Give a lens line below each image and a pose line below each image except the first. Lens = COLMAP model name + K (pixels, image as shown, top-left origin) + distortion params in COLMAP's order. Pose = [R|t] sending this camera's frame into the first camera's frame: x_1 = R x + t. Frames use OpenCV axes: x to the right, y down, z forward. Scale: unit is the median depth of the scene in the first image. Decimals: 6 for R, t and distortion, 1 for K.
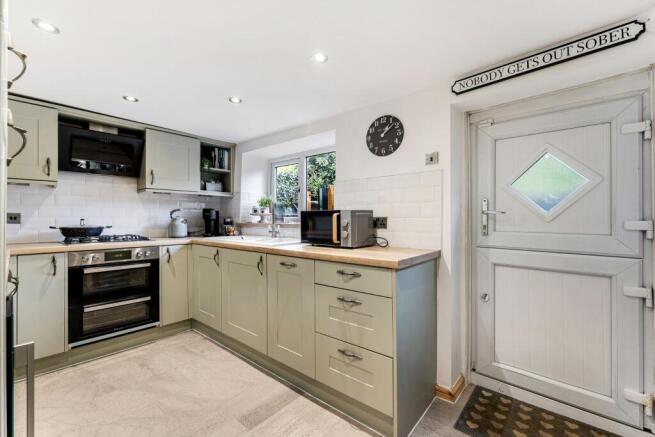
lens RADIAL K [[275.6, 0, 325.0], [0, 275.6, 213.3], [0, 0, 1]] dist [-0.003237, -0.000115]
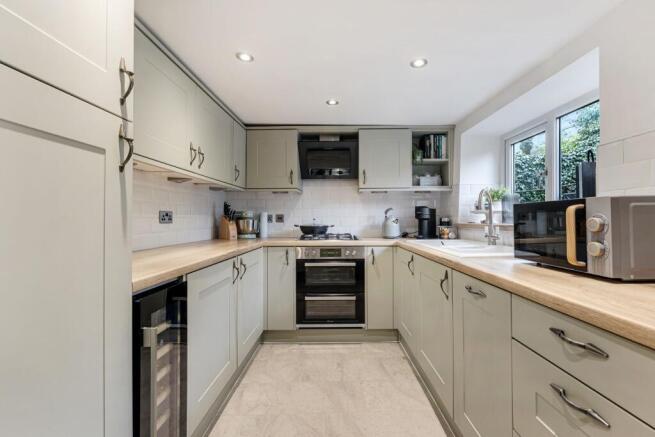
lens RADIAL K [[289.7, 0, 343.0], [0, 289.7, 215.3], [0, 0, 1]] dist [-0.001549, 0.000552]
pose [[0.671430, -0.012576, -0.740961, 0.092033], [0.018269, 0.999833, -0.000415, 0.007374], [0.740843, -0.013258, 0.671548, 0.218864]]
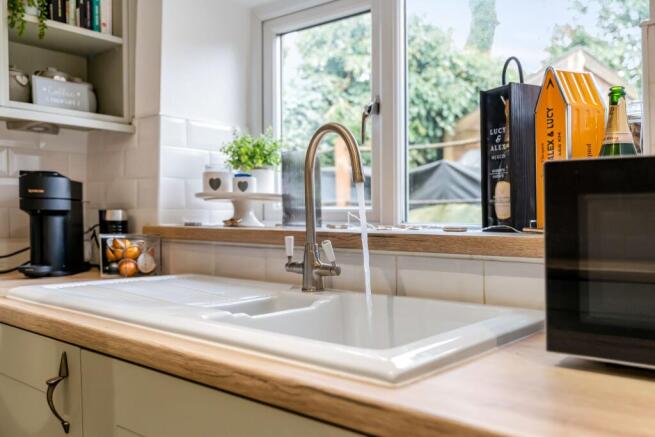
lens RADIAL K [[591.4, 0, 325.4], [0, 591.4, 223.7], [0, 0, 1]] dist [0.017218, -0.025354]
pose [[0.999927, 0.007588, 0.009378, -0.163086], [-0.007934, 0.999267, 0.037460, 0.010077], [-0.009087, -0.037532, 0.999254, 0.449284]]
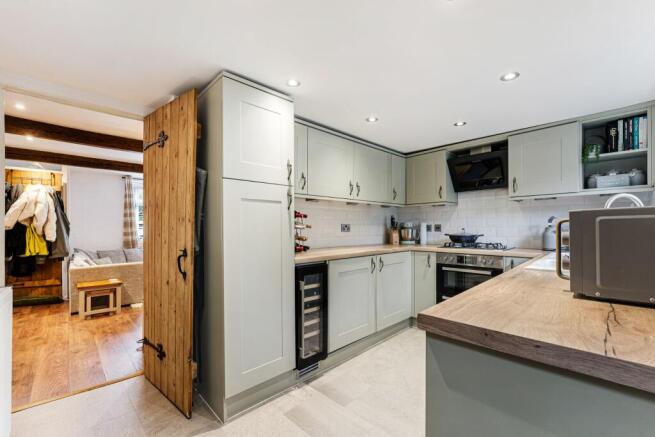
lens RADIAL K [[275.6, 0, 326.7], [0, 275.6, 227.3], [0, 0, 1]] dist [-0.003237, -0.000115]
pose [[-0.078212, -0.002628, -0.996933, 0.356324], [0.025571, 0.999662, -0.004642, 0.004273], [0.996609, -0.025855, -0.078119, 0.392003]]
